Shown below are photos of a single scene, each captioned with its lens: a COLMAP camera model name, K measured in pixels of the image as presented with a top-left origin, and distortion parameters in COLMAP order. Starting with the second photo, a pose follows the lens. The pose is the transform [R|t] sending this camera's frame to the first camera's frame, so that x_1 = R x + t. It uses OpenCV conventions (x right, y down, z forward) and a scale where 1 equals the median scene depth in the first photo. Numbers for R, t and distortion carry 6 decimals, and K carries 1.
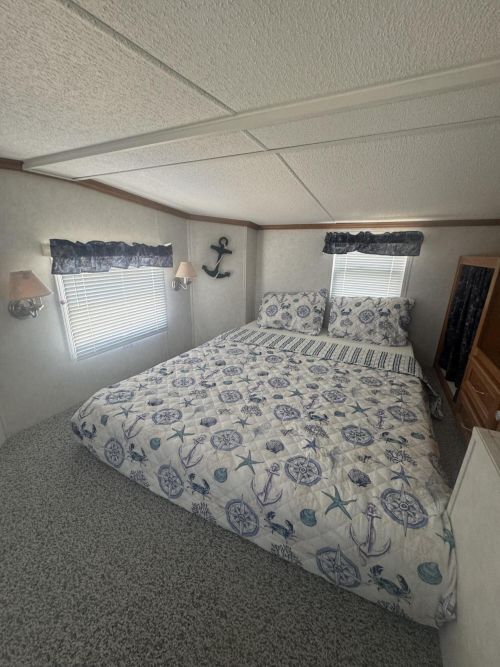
lens RADIAL K [[267.0, 0, 250.4], [0, 267.0, 334.3], [0, 0, 1]] dist [-0.003540, -0.000029]
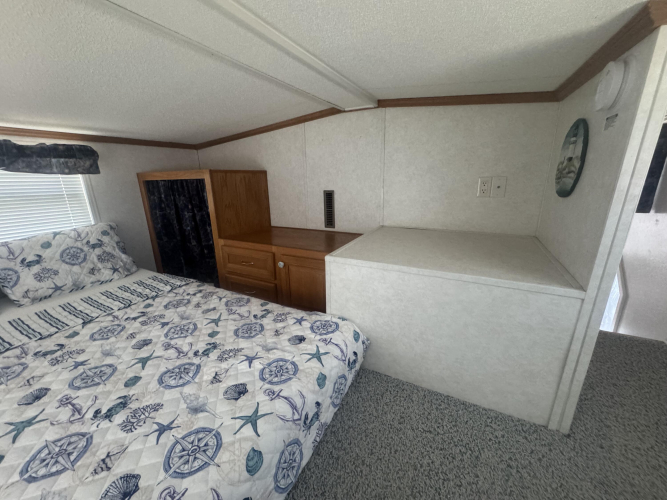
lens RADIAL K [[267.0, 0, 333.5], [0, 267.0, 250.4], [0, 0, 1]] dist [-0.003540, -0.000029]
pose [[0.022384, -0.286857, 0.957712, -0.361457], [0.322925, 0.908677, 0.264622, -0.060033], [-0.946160, 0.303346, 0.112973, 0.318978]]
